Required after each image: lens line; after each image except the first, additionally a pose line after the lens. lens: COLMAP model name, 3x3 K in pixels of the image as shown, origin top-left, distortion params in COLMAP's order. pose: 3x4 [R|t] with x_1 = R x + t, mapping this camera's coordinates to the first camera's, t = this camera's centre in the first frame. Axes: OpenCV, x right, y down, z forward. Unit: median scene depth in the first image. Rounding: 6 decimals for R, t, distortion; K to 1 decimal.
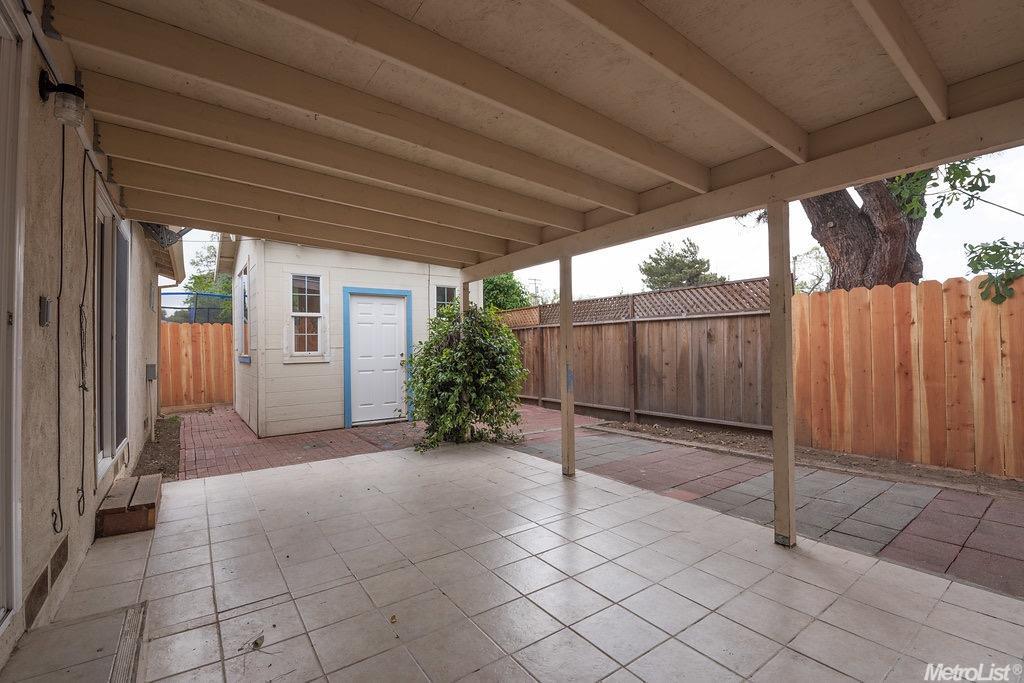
lens RADIAL K [[450.9, 0, 512.0], [0, 450.9, 341.5], [0, 0, 1]] dist [-0.000526, -0.009473]
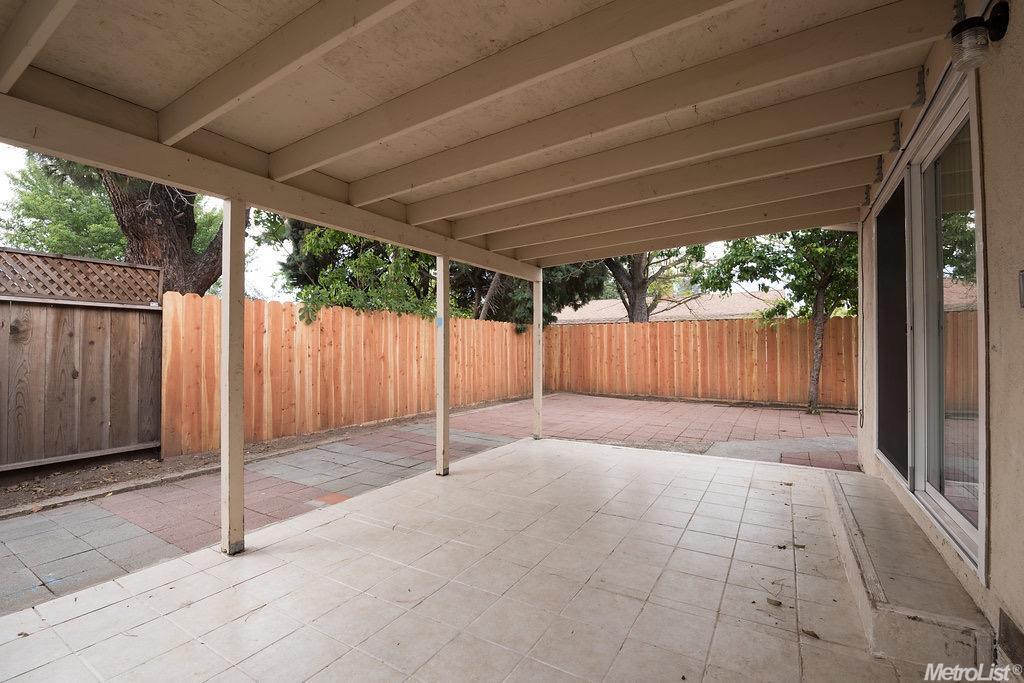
lens RADIAL K [[450.9, 0, 512.0], [0, 450.9, 341.5], [0, 0, 1]] dist [-0.000526, -0.009473]
pose [[-0.396524, 0.024122, 0.917708, -0.568390], [-0.009774, 0.999487, -0.030494, 0.019079], [-0.917972, -0.021061, -0.396085, 0.850476]]
